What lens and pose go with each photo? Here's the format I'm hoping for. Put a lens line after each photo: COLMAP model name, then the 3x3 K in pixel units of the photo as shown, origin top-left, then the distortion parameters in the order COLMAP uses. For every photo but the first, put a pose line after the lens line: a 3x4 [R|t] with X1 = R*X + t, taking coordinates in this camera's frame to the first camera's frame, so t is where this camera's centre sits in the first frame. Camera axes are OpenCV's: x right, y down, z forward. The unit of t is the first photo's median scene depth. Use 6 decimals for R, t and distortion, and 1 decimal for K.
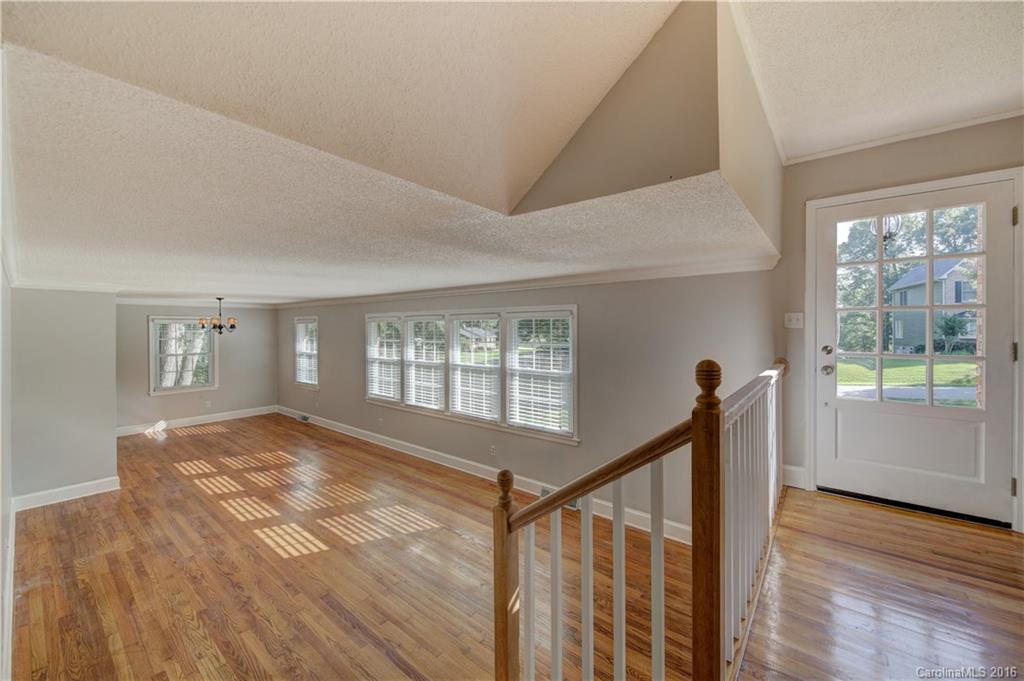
lens RADIAL K [[391.0, 0, 520.6], [0, 391.0, 329.7], [0, 0, 1]] dist [0.000771, -0.001628]
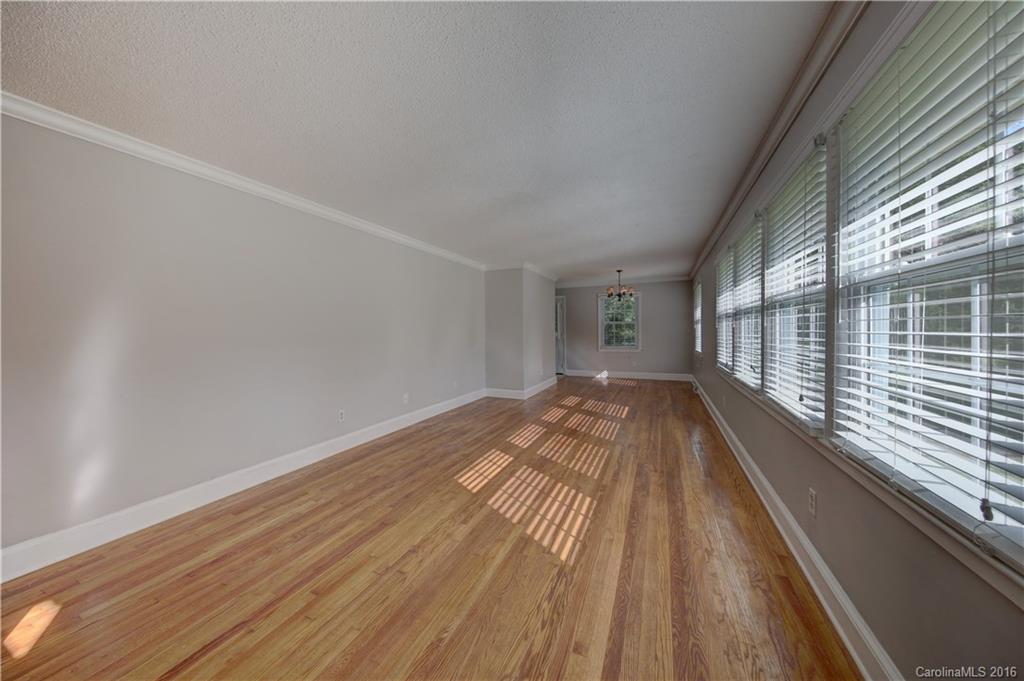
lens RADIAL K [[329.5, 0, 515.8], [0, 329.5, 335.9], [0, 0, 1]] dist [0.001371, -0.000380]
pose [[0.252489, 0.016646, -0.967457, 0.234816], [0.005974, 0.999806, 0.018762, 0.188022], [0.967581, -0.010517, 0.252340, 0.871753]]
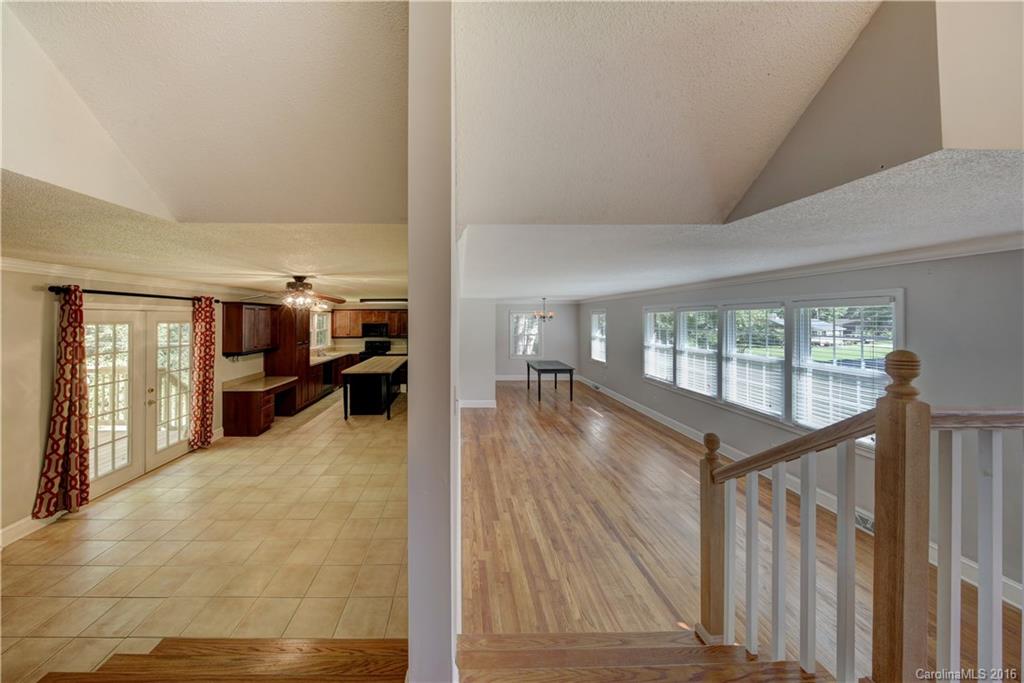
lens RADIAL K [[343.3, 0, 465.3], [0, 343.3, 320.3], [0, 0, 1]] dist [0.000714, 0.000020]
pose [[0.627883, 0.004375, -0.778296, 0.151026], [-0.002561, 0.999990, 0.003555, -0.000720], [0.778304, -0.000239, 0.627888, -0.139710]]
